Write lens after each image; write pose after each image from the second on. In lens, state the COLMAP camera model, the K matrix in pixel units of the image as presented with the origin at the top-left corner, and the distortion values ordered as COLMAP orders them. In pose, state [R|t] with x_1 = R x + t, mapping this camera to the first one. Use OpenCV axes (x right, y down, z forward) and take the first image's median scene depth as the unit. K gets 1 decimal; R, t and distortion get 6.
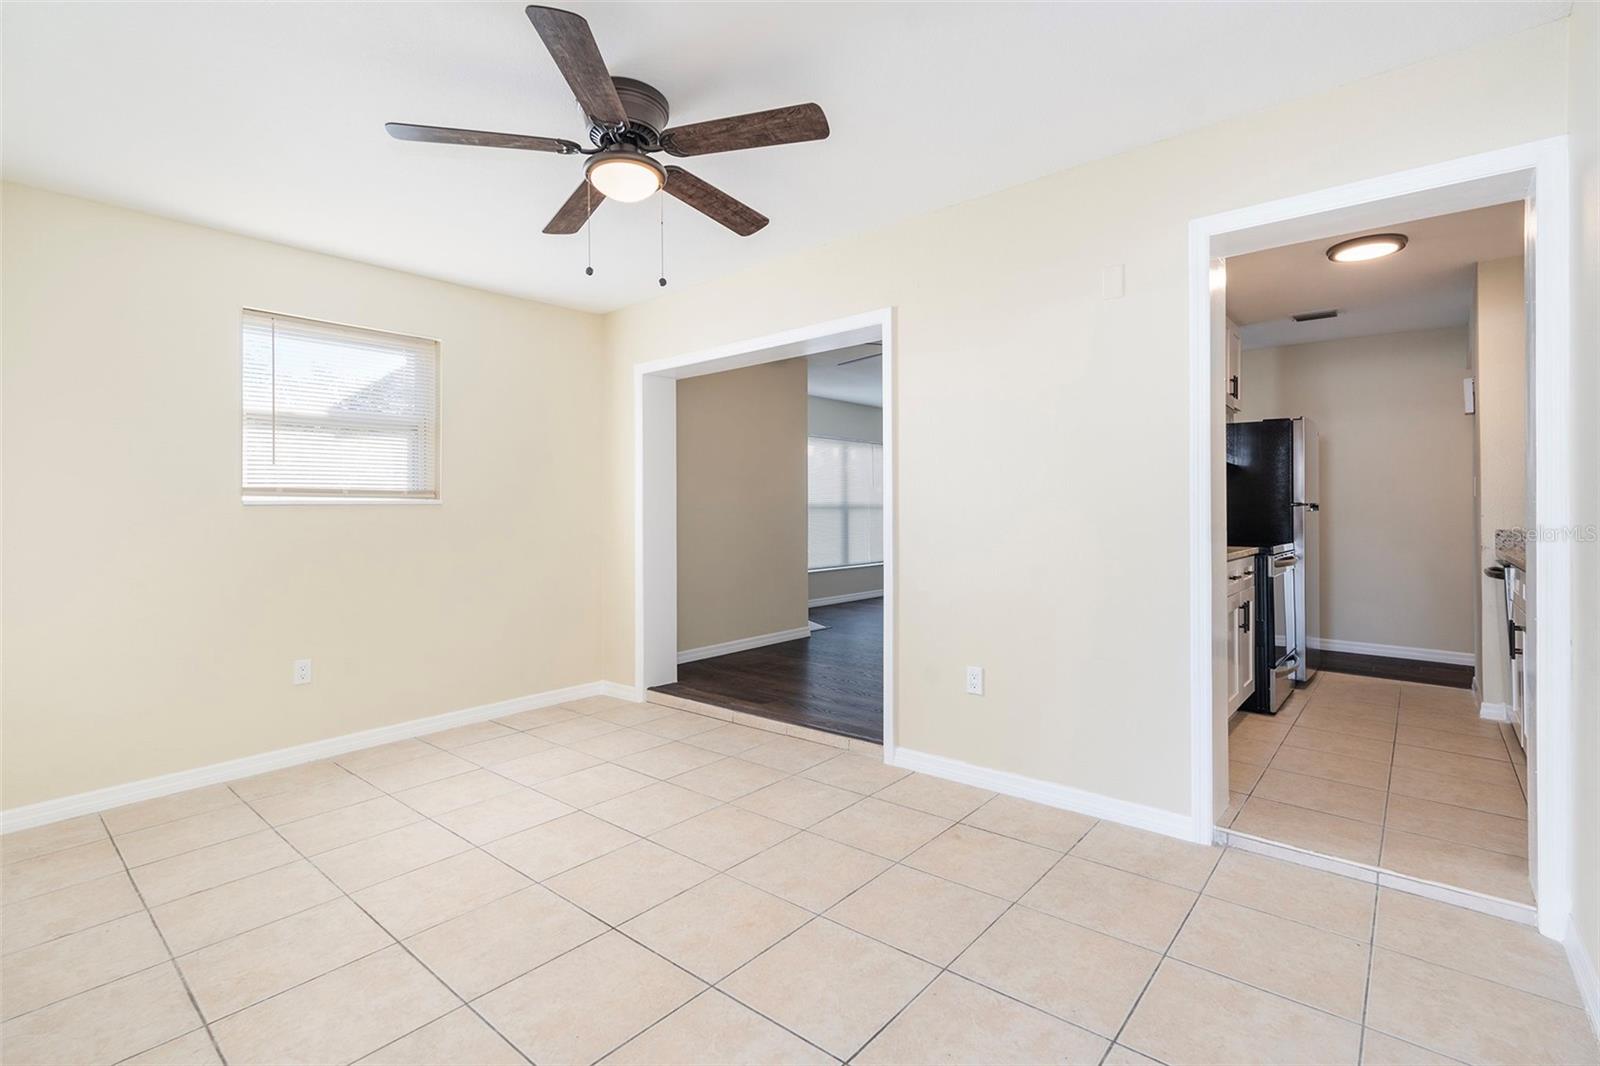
lens RADIAL K [[733.8, 0, 808.1], [0, 733.8, 506.8], [0, 0, 1]] dist [0.001845, 0.000335]
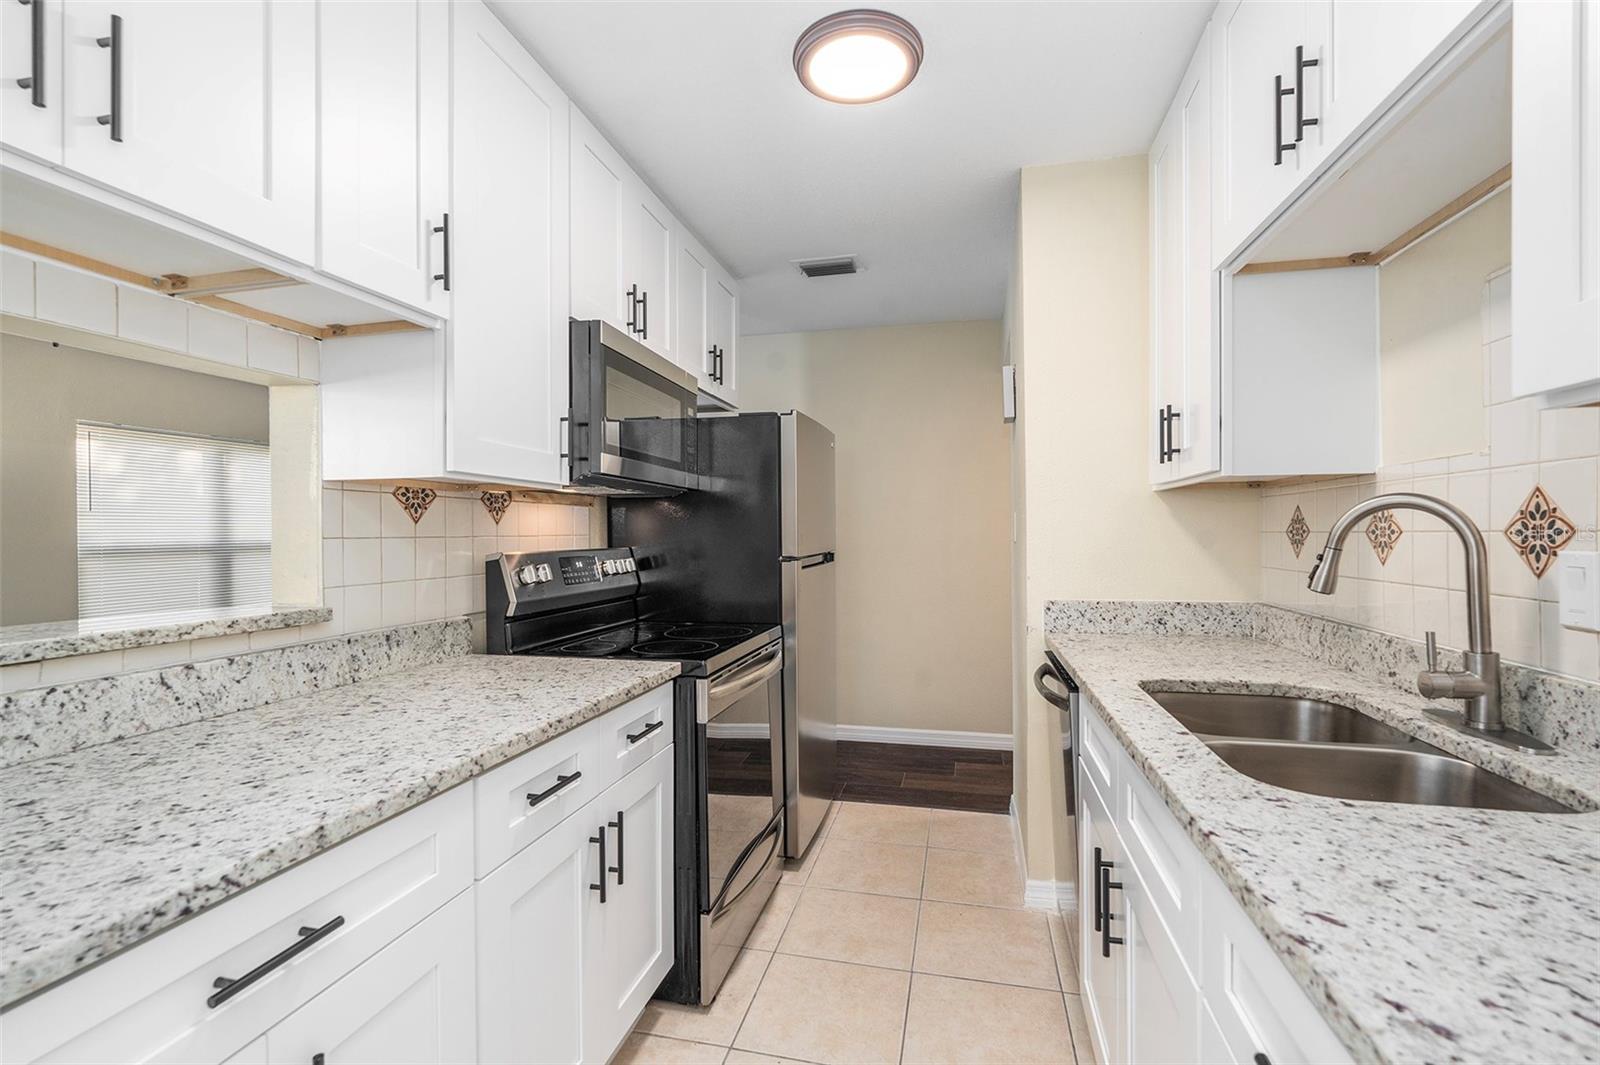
lens RADIAL K [[709.5, 0, 800.0], [0, 709.5, 532.5], [0, 0, 1]] dist [-0.002010, -0.000224]
pose [[0.893004, -0.008729, 0.449965, 0.460116], [0.004845, 0.999940, 0.009783, -0.033002], [-0.450024, -0.006556, 0.892993, 0.532770]]
